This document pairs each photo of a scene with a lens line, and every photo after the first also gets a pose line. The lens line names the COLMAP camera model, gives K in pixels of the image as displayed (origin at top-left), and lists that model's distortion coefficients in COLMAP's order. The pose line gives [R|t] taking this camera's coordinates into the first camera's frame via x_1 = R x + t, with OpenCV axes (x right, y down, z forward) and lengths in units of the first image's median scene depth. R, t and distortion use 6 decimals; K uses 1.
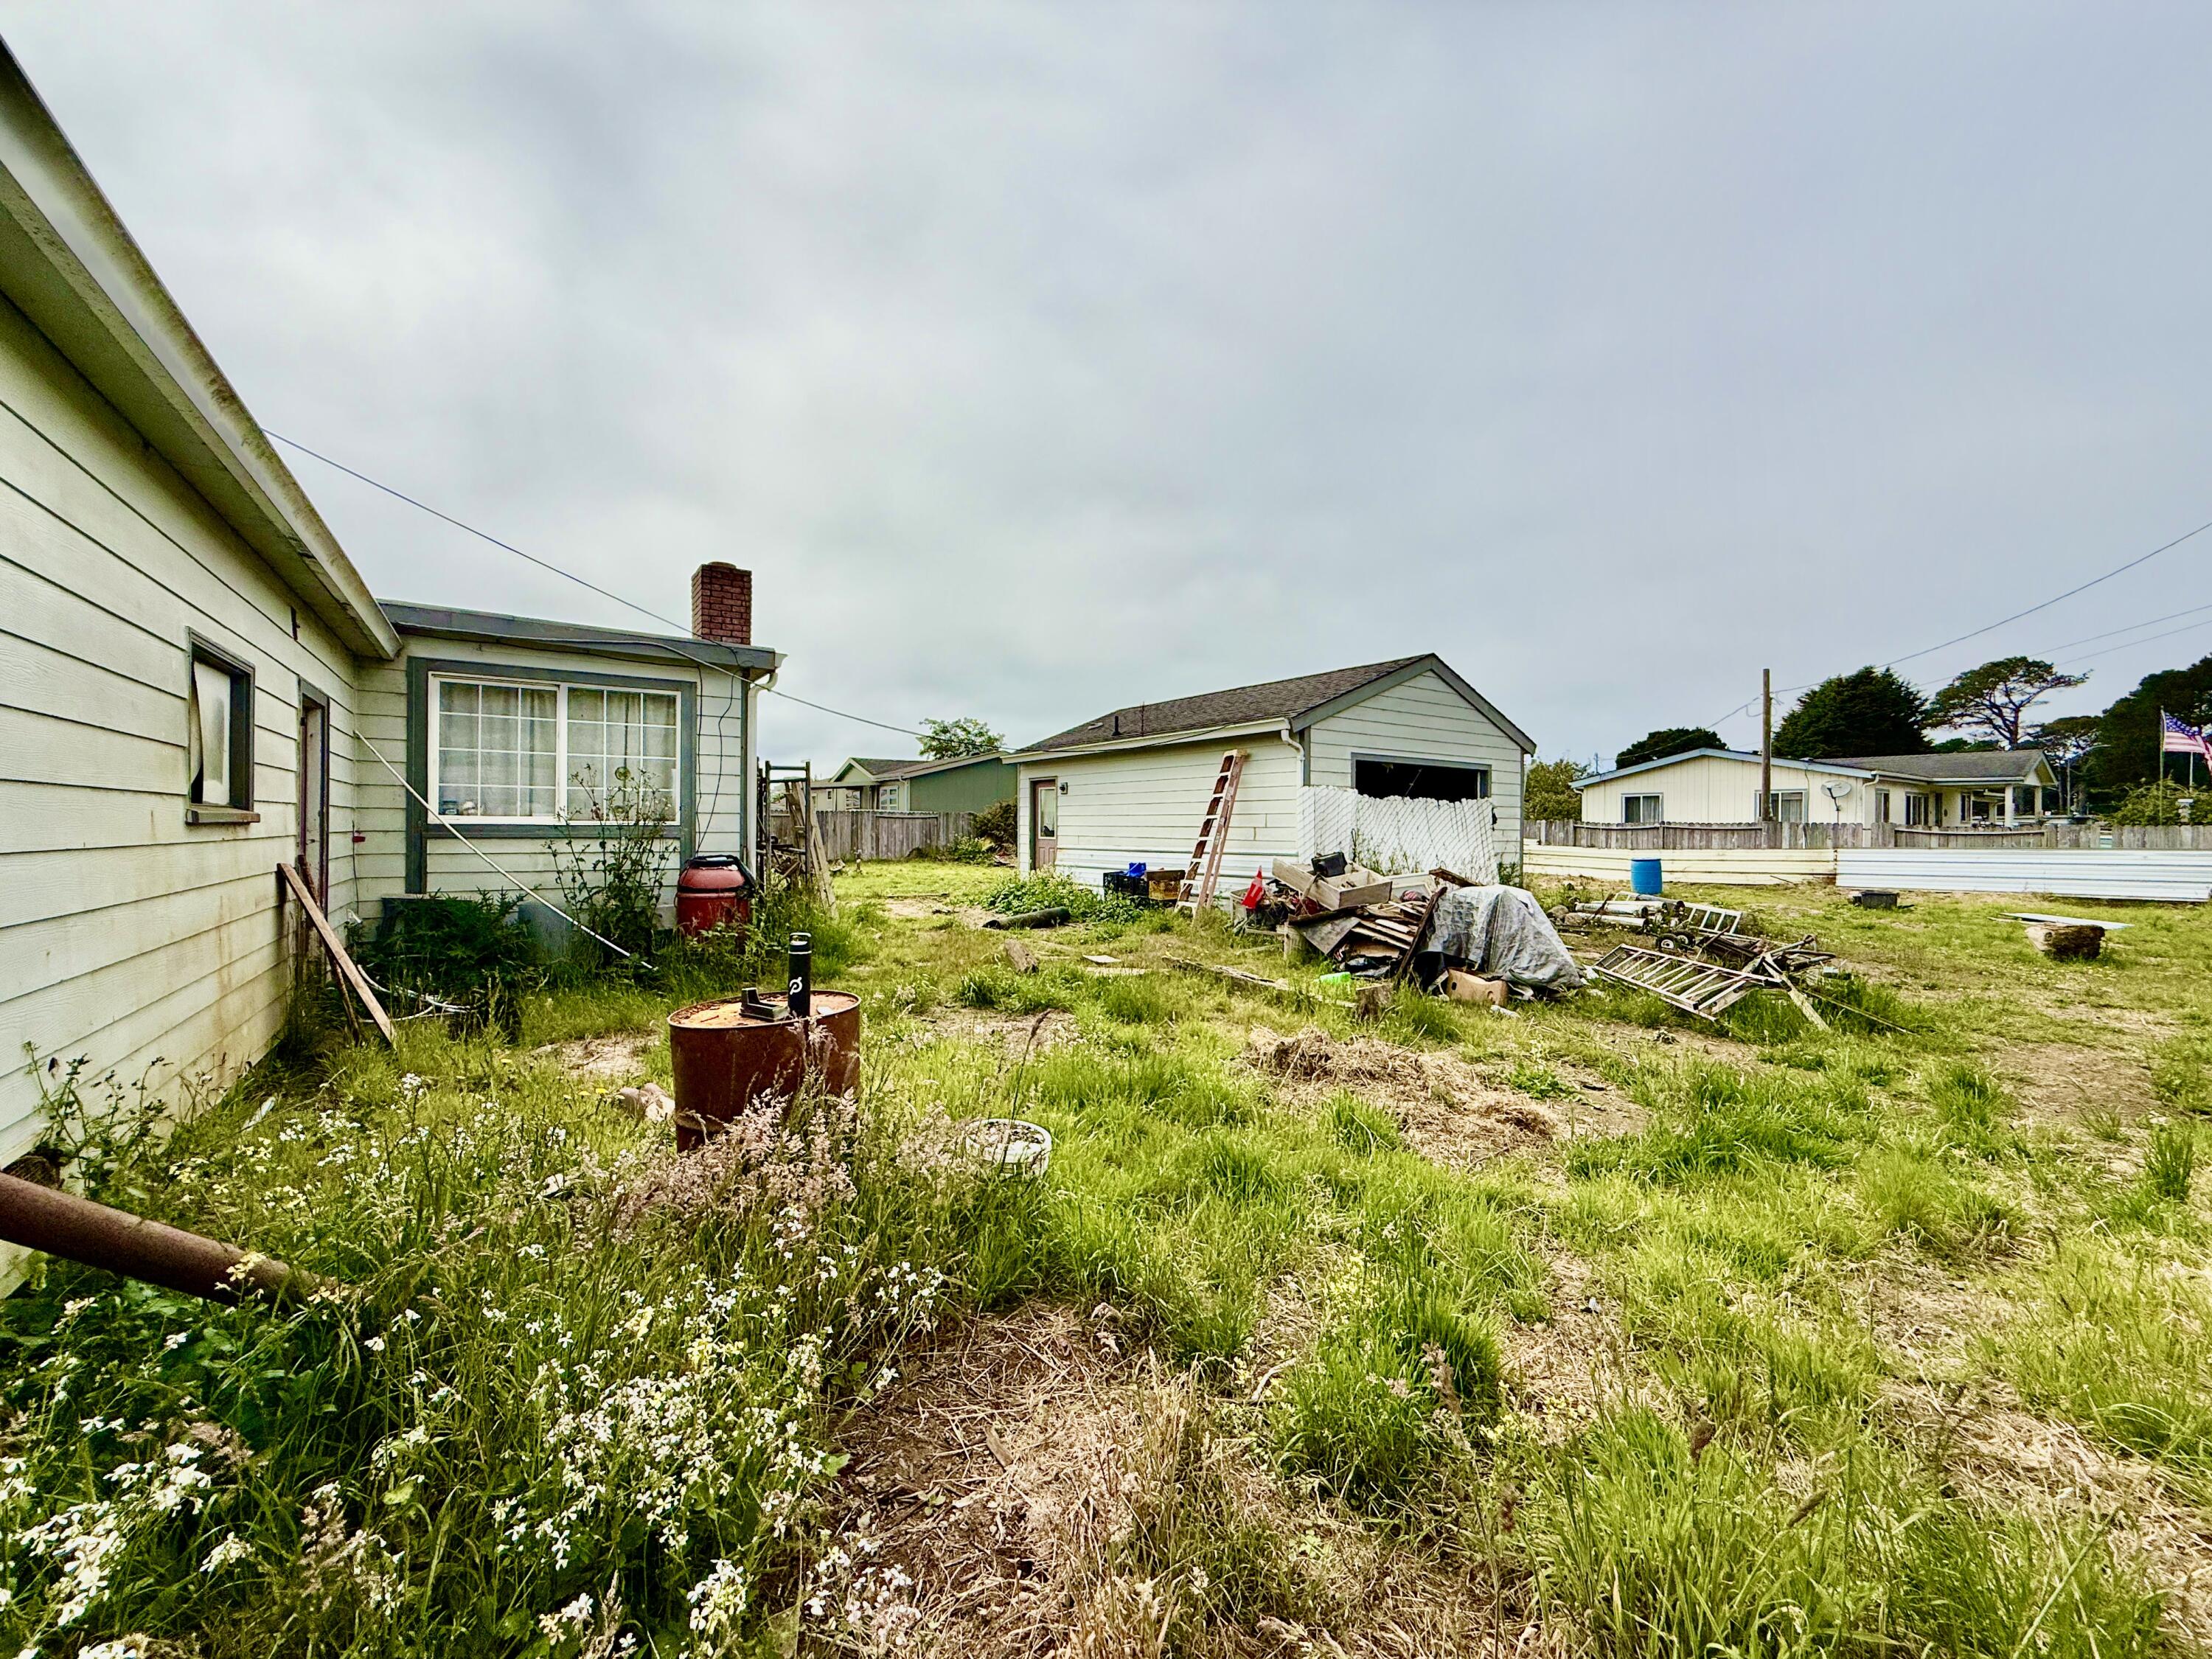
lens RADIAL K [[891.6, 0, 1111.6], [0, 891.6, 825.0], [0, 0, 1]] dist [0.000808, 0.000003]
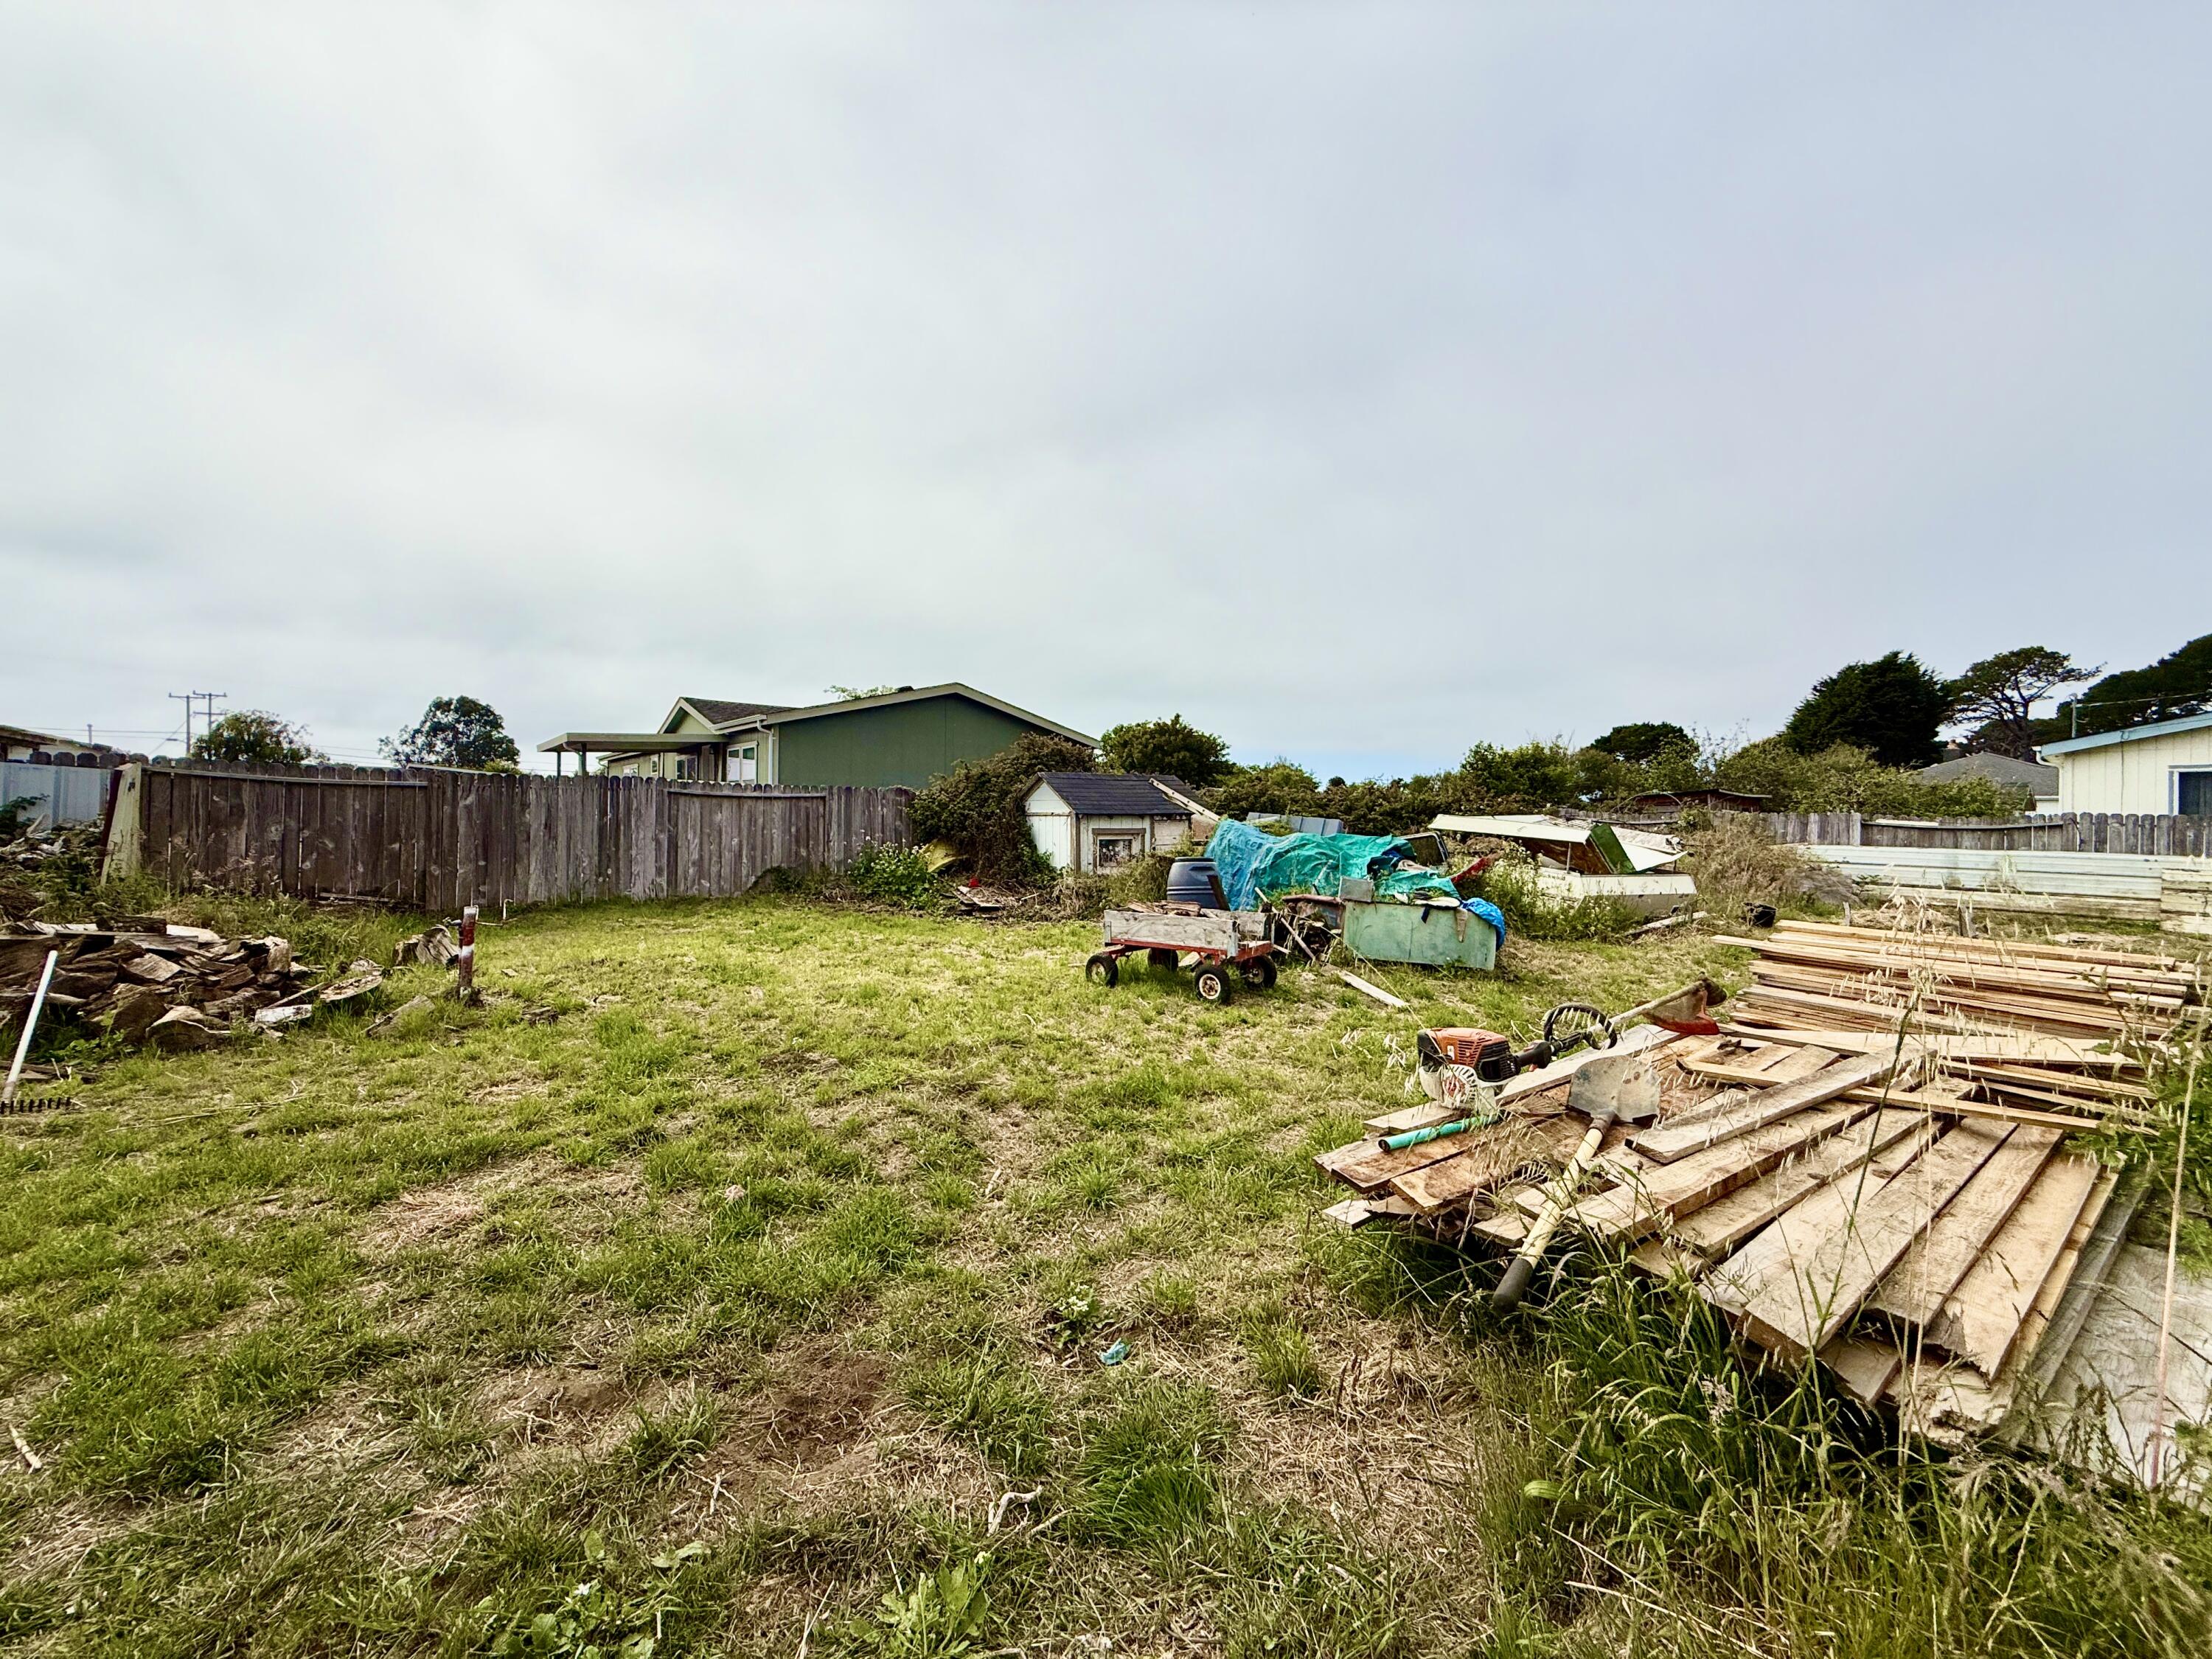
lens RADIAL K [[891.6, 0, 1096.6], [0, 891.6, 839.6], [0, 0, 1]] dist [0.000808, 0.000003]
pose [[0.997500, 0.007624, 0.070257, -0.024864], [-0.009243, 0.999699, 0.022738, 0.000253], [-0.070063, -0.023331, 0.997270, 0.148442]]
